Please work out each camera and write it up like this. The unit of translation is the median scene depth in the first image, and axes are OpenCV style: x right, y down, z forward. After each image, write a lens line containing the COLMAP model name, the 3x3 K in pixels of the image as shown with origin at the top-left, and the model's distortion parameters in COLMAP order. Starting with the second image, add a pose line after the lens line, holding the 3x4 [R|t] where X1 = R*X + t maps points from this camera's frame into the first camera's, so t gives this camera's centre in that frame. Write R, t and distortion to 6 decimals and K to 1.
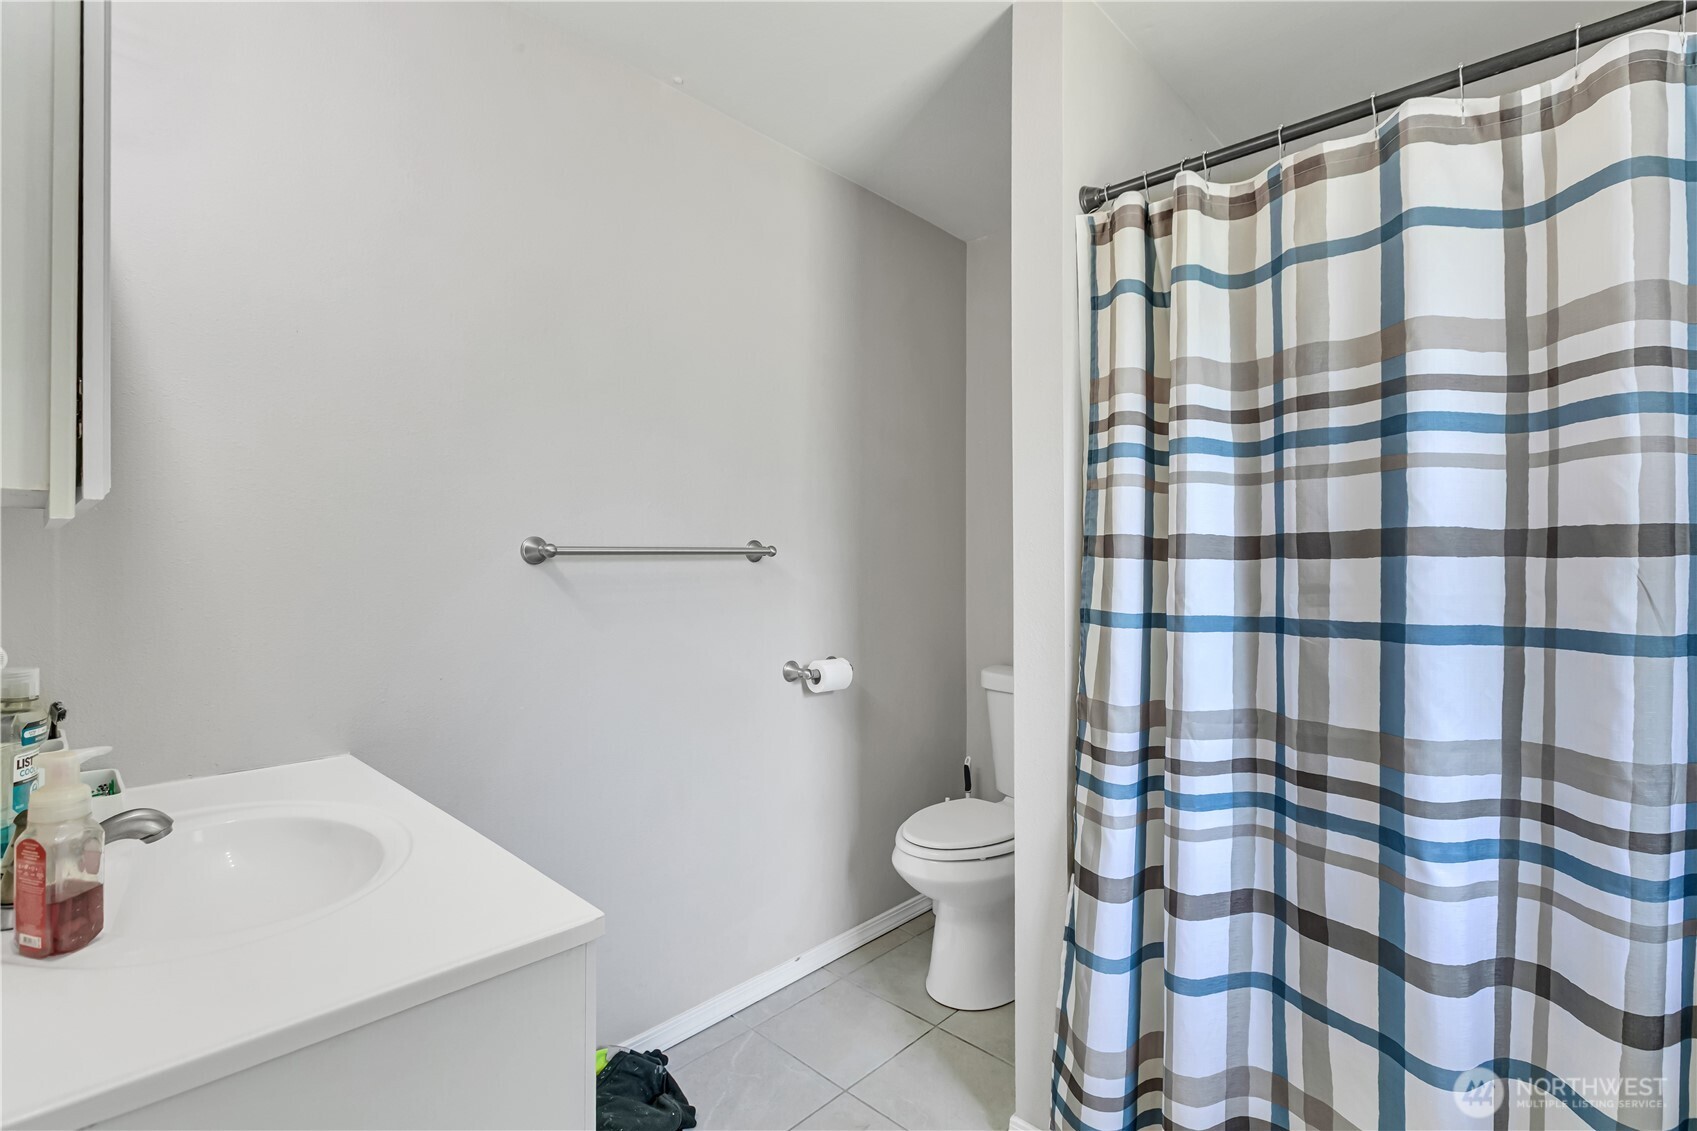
lens RADIAL K [[775.2, 0, 847.9], [0, 775.2, 569.5], [0, 0, 1]] dist [0.002684, -0.002012]
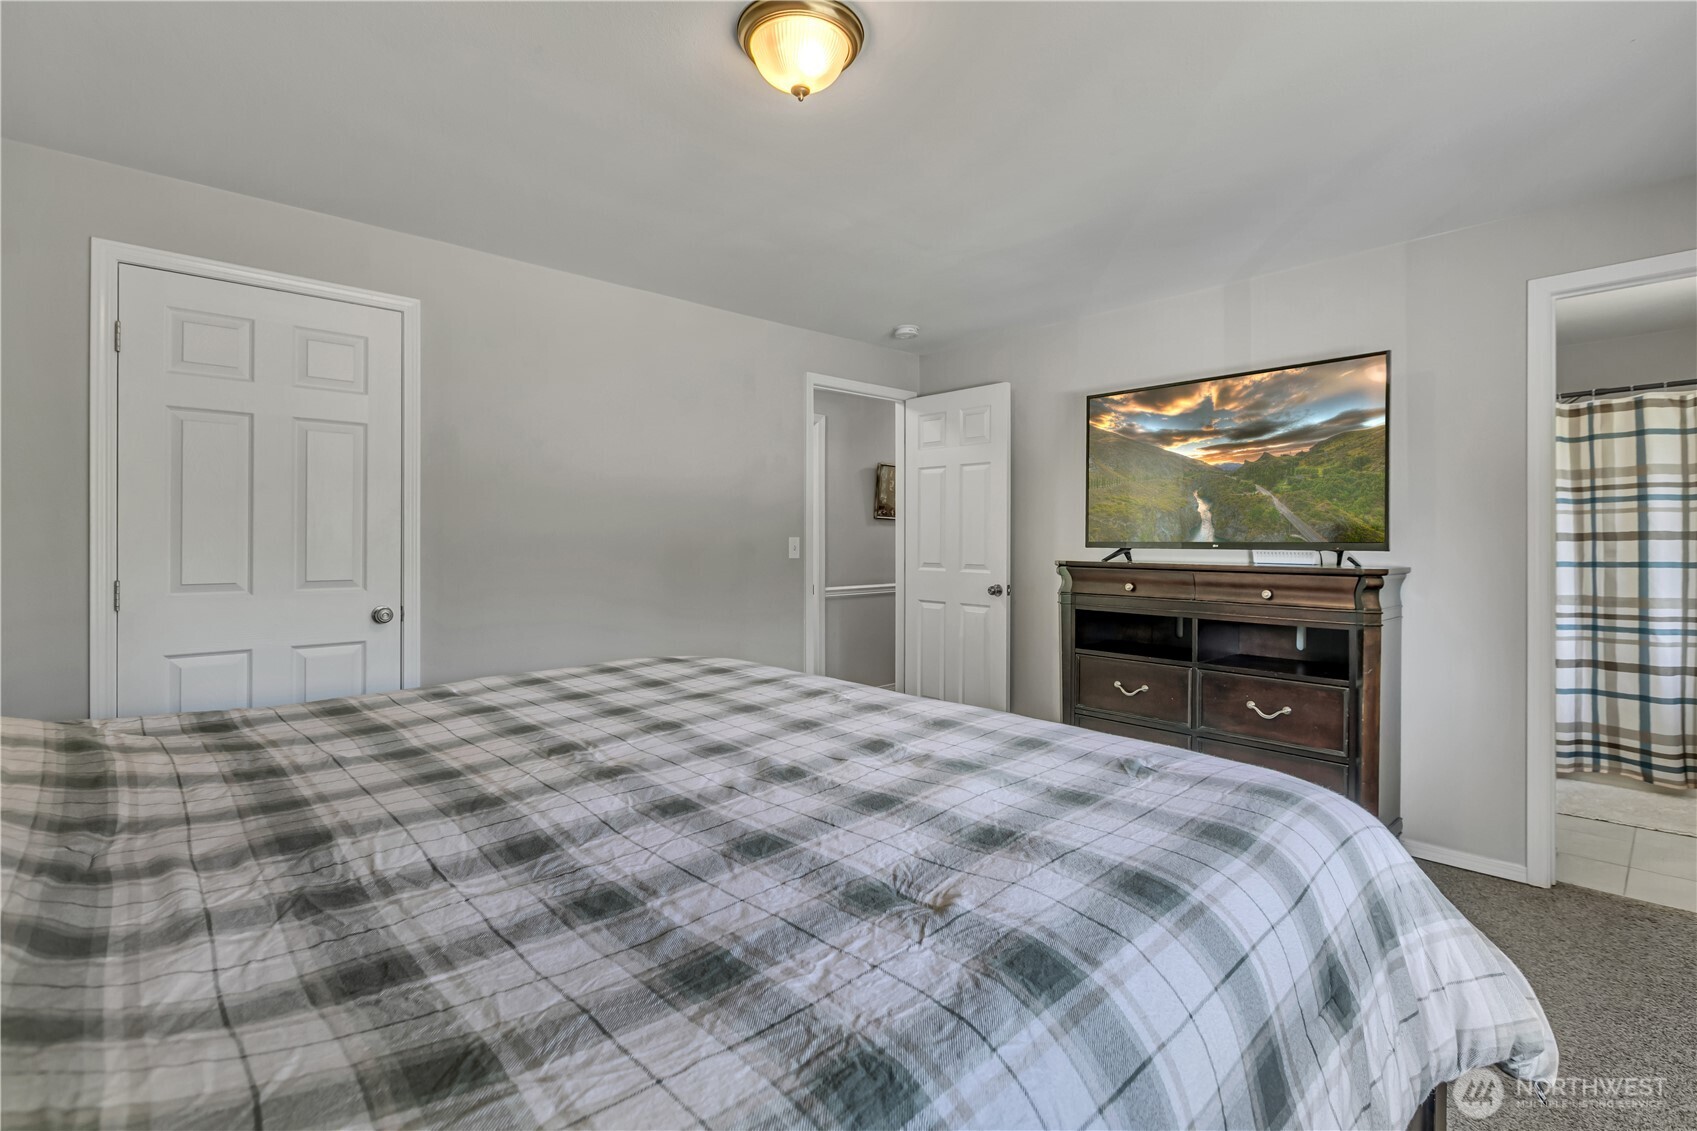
lens RADIAL K [[775.2, 0, 847.9], [0, 775.2, 549.0], [0, 0, 1]] dist [0.002684, -0.002012]
pose [[0.998067, -0.003580, -0.062037, -2.130679], [0.003290, 0.999983, -0.004782, 0.021317], [0.062053, 0.004568, 0.998062, -2.143702]]
